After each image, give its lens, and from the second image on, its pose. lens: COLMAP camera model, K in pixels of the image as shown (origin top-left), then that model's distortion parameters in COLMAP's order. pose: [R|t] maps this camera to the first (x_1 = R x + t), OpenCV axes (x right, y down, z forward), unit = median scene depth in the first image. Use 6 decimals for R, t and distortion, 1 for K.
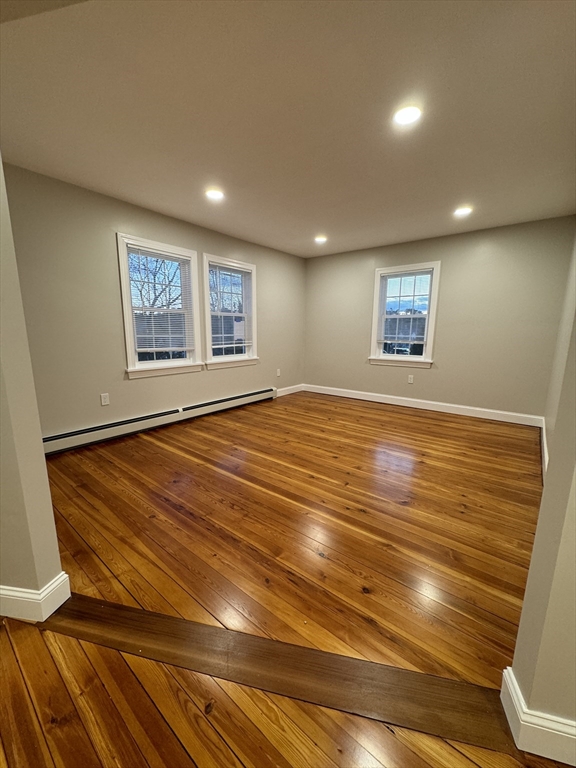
lens RADIAL K [[306.2, 0, 290.1], [0, 306.2, 382.7], [0, 0, 1]] dist [0.001280, 0.000259]
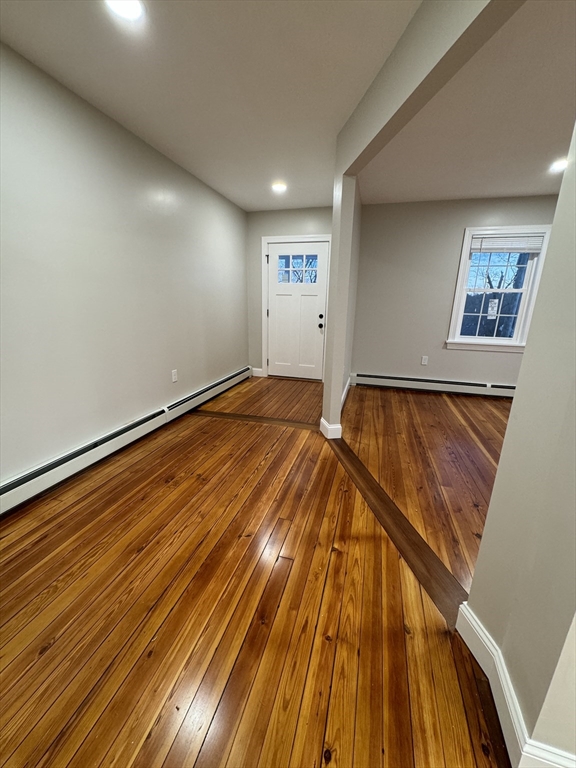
lens RADIAL K [[306.2, 0, 286.5], [0, 306.2, 386.9], [0, 0, 1]] dist [0.001280, 0.000259]
pose [[0.372417, 0.242458, -0.895835, 0.636747], [-0.173879, 0.966407, 0.189273, 0.026327], [0.911631, 0.085279, 0.402064, -0.133555]]
